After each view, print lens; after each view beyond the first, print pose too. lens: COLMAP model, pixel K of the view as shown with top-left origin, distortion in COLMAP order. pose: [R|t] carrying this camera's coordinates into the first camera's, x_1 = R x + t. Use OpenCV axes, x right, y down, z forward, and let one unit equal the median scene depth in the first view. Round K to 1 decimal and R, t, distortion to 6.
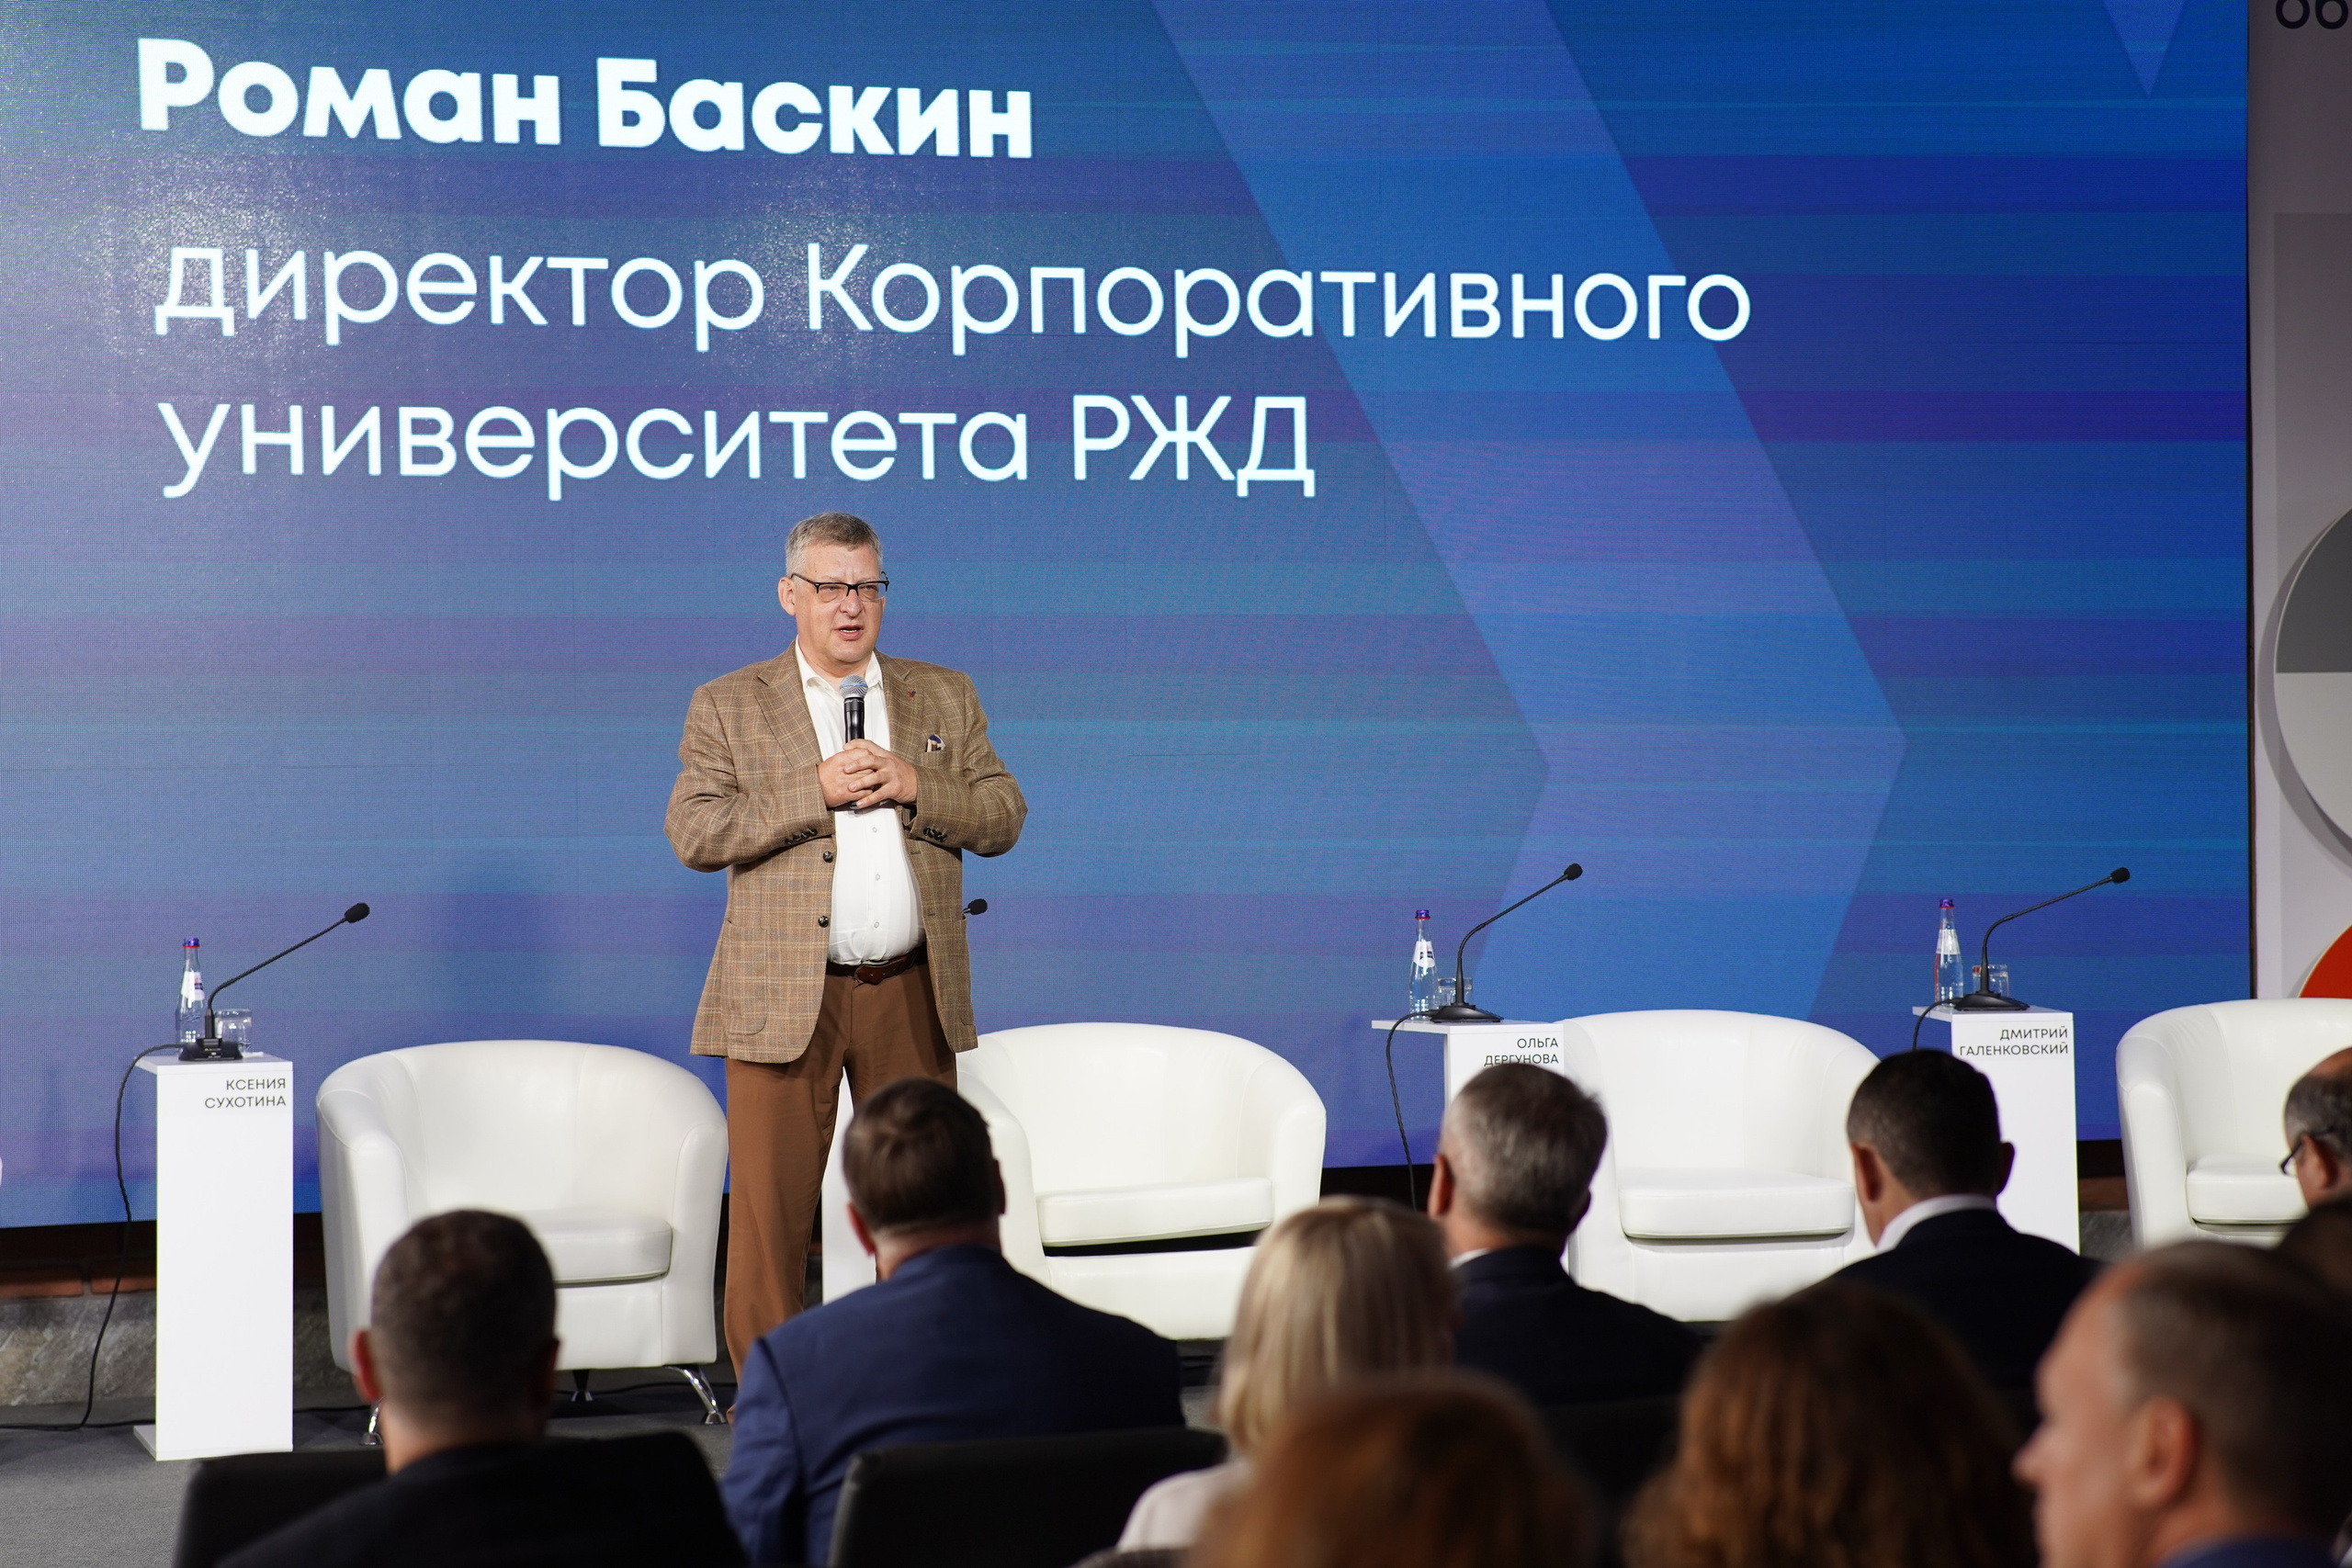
lens RADIAL K [[5496.4, 0, 1171.8], [0, 5496.4, 746.6], [0, 0, 1]] dist [0.368377, 0.717271]
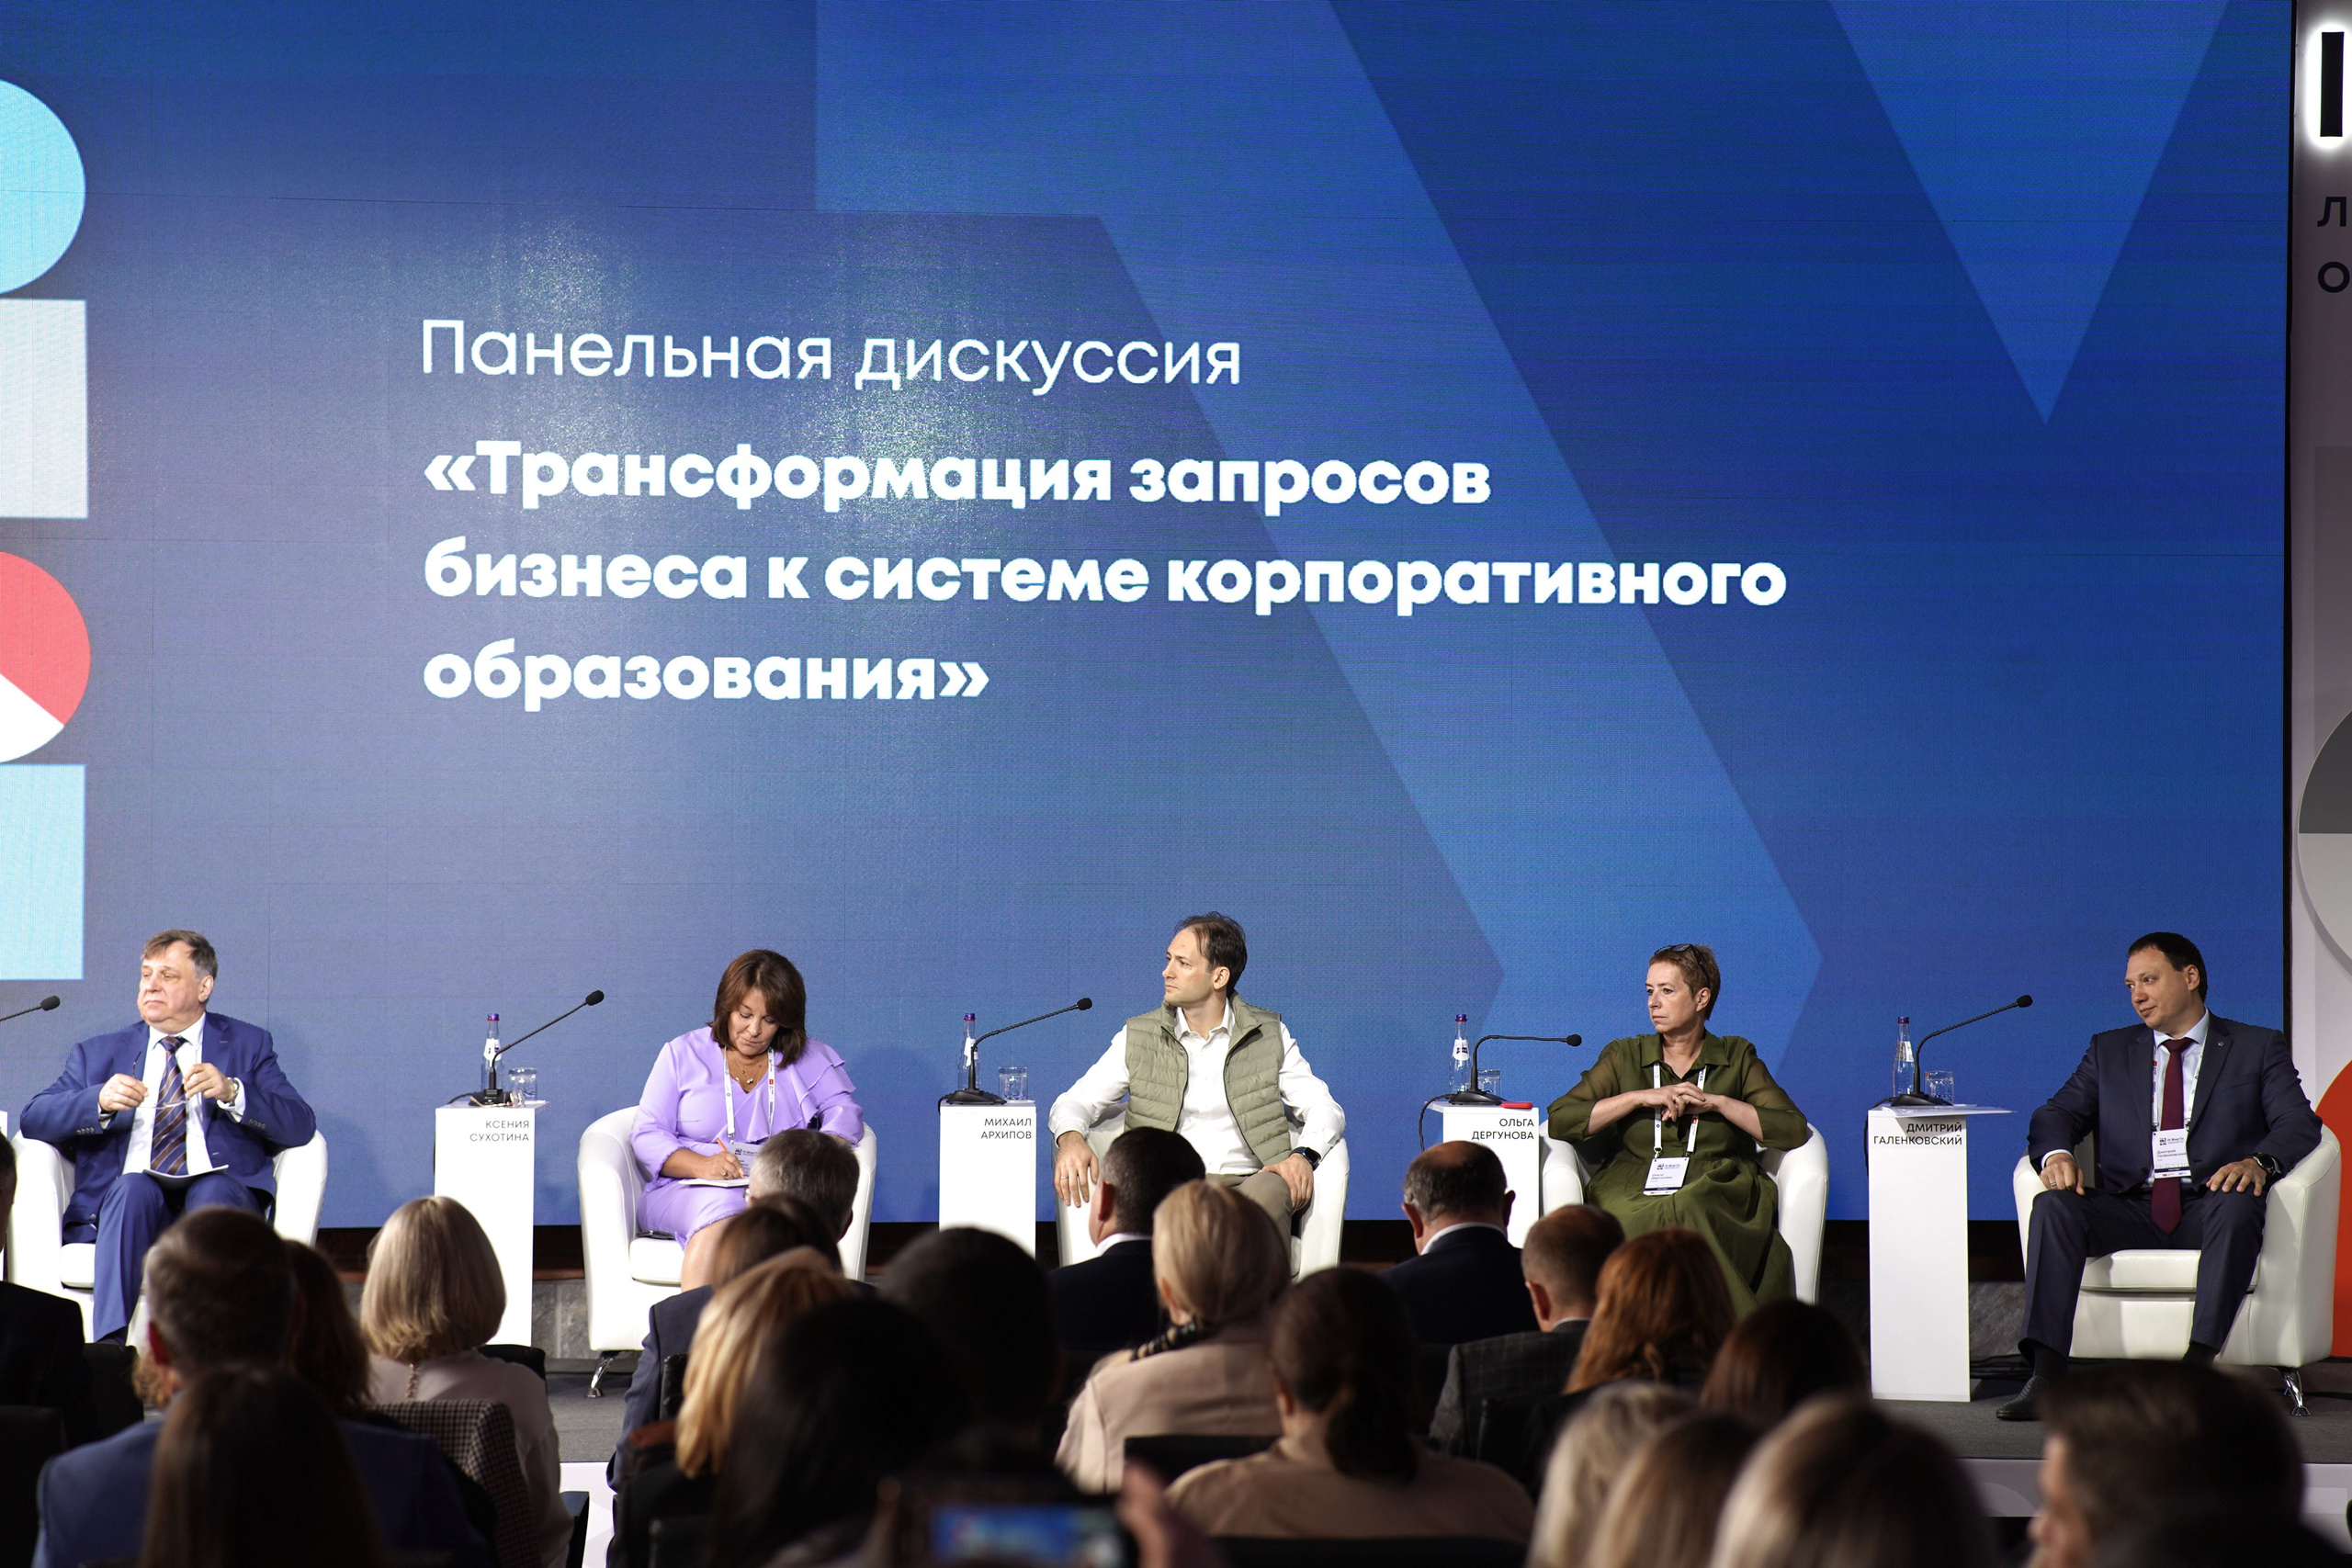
lens RADIAL K [[5496.4, 0, 1171.8], [0, 5496.4, 746.6], [0, 0, 1]] dist [0.368377, 0.717271]
pose [[0.978736, 0.012953, -0.204716, 0.230395], [-0.016870, 0.999706, -0.017403, -0.008126], [0.204431, 0.020487, 0.978667, -0.234028]]
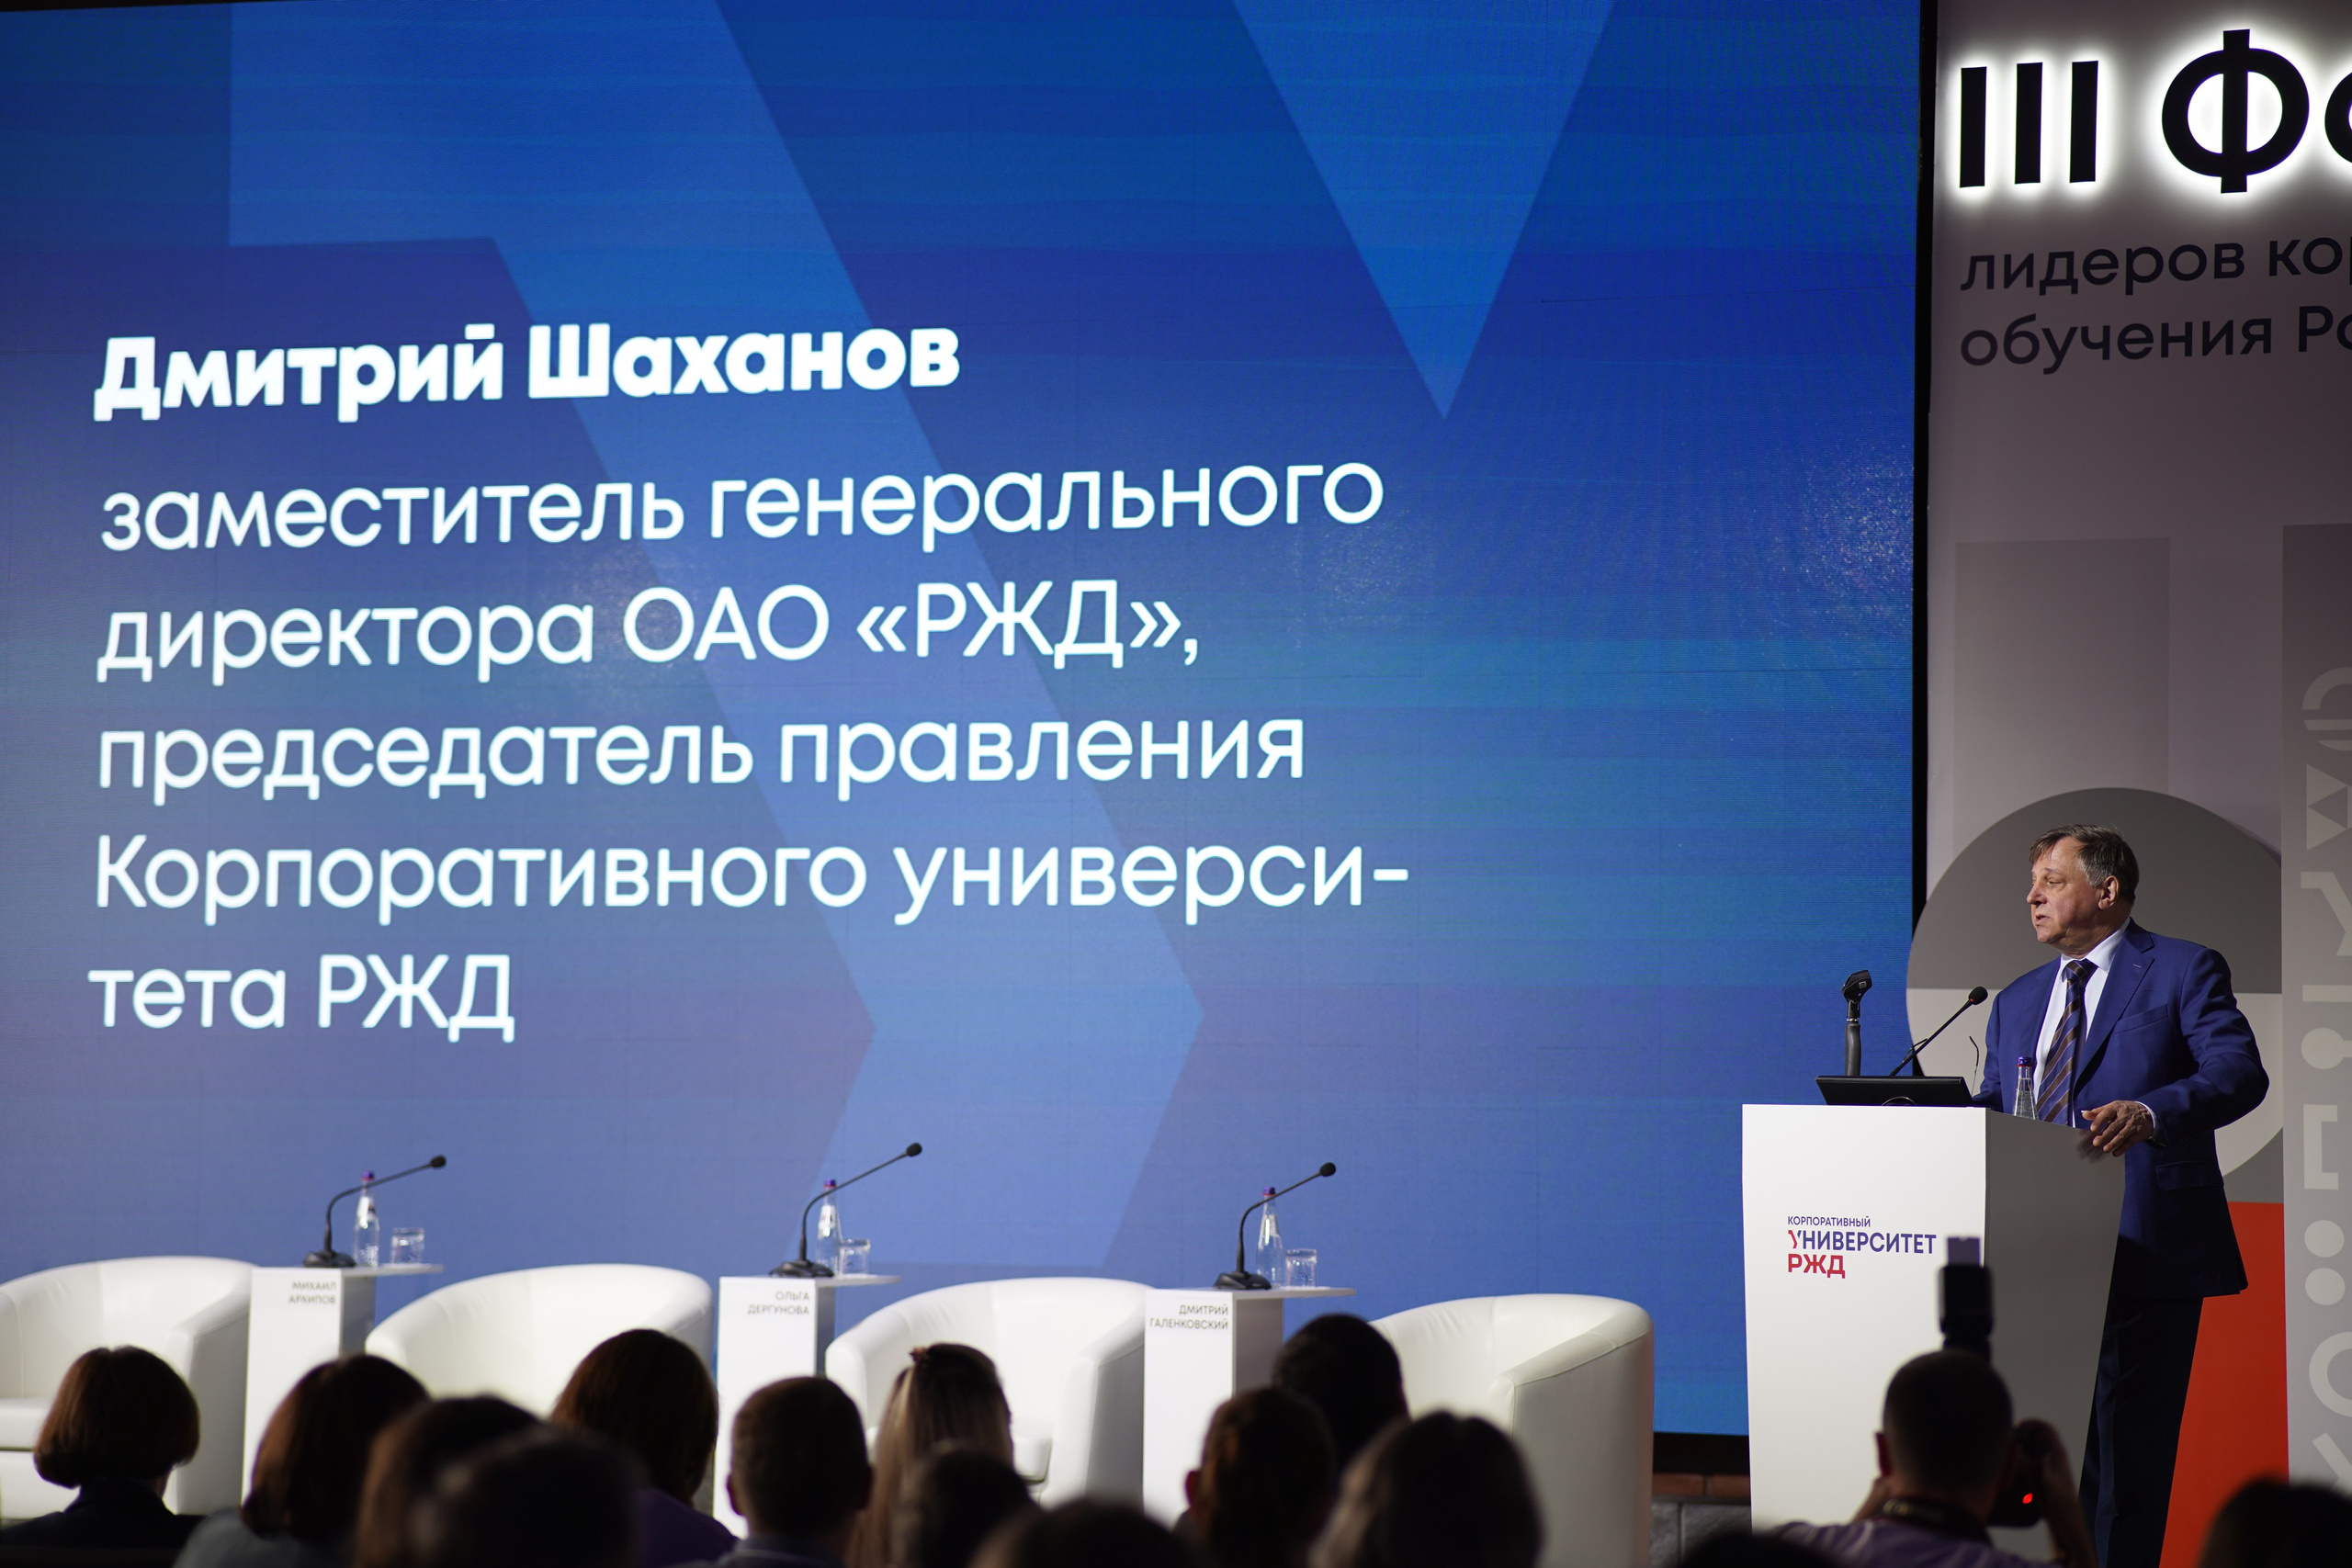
lens RADIAL K [[5496.4, 0, 1171.8], [0, 5496.4, 746.6], [0, 0, 1]] dist [0.368377, 0.717271]
pose [[0.801612, -0.009996, -0.597761, 0.781439], [-0.022446, 0.998652, -0.046801, -0.008036], [0.597423, 0.050934, 0.800307, 0.115799]]
